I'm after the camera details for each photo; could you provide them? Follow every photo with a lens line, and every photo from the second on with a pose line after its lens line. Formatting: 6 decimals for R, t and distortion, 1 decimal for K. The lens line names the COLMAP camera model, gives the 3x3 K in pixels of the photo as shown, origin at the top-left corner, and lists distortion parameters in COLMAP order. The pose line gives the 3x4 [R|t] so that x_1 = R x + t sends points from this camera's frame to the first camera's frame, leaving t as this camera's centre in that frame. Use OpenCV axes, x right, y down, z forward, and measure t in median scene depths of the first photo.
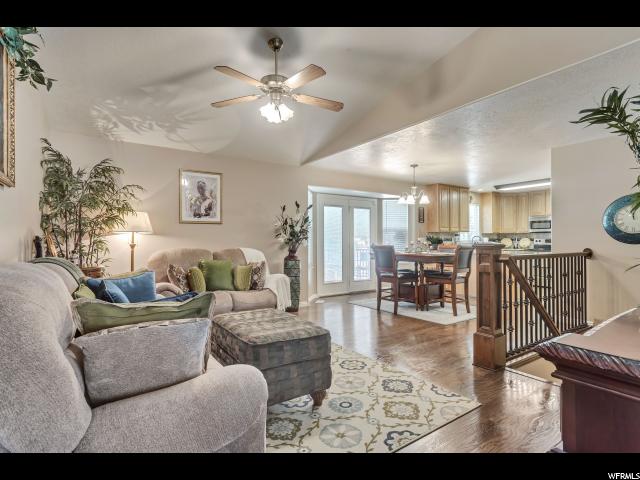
lens RADIAL K [[332.9, 0, 320.0], [0, 332.9, 240.0], [0, 0, 1]] dist [-0.000116, -0.000047]
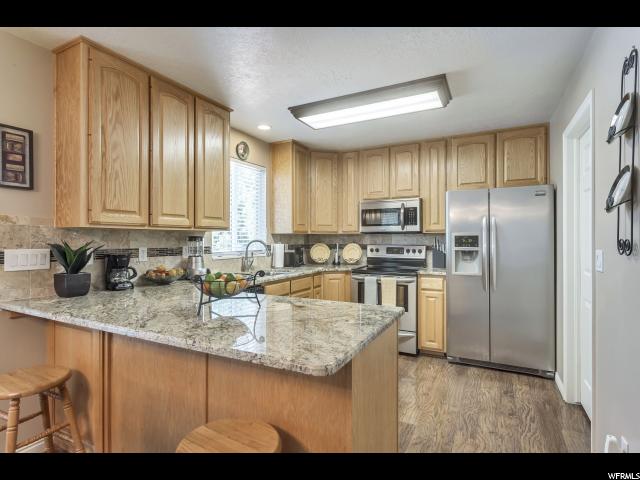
lens RADIAL K [[332.9, 0, 320.0], [0, 332.9, 240.0], [0, 0, 1]] dist [-0.000116, -0.000047]
pose [[0.880662, 0.000901, 0.473745, 0.379352], [-0.003243, 0.999986, 0.004127, -0.015387], [-0.473735, -0.005170, 0.880652, 0.657513]]
